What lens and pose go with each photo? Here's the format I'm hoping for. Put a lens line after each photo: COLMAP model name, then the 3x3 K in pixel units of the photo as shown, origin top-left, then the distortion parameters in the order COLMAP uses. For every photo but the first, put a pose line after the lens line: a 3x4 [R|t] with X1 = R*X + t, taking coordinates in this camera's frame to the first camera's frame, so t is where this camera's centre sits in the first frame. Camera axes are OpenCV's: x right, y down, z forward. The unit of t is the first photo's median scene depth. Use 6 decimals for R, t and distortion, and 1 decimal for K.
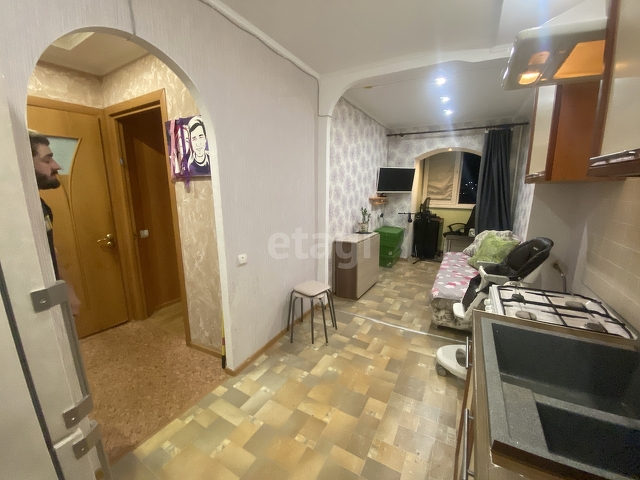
lens RADIAL K [[260.4, 0, 315.9], [0, 260.4, 240.6], [0, 0, 1]] dist [0.002385, -0.010250]
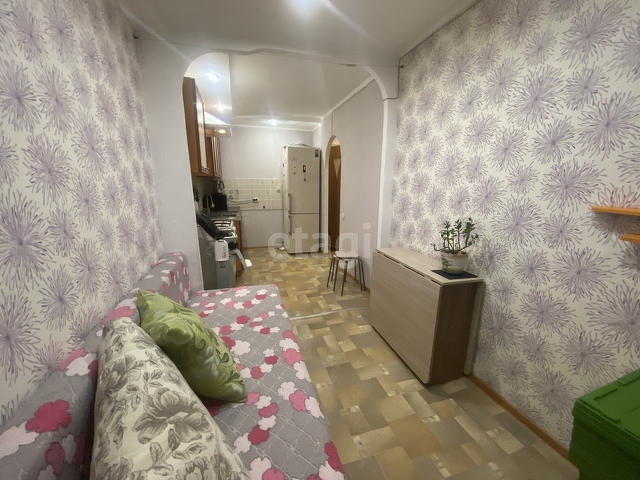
lens RADIAL K [[260.4, 0, 315.9], [0, 260.4, 240.6], [0, 0, 1]] dist [0.002385, -0.010250]
pose [[-0.698276, 0.149841, -0.699970, 0.850119], [-0.141800, 0.929514, 0.340435, -0.261300], [0.701643, 0.336973, -0.627810, 1.415760]]
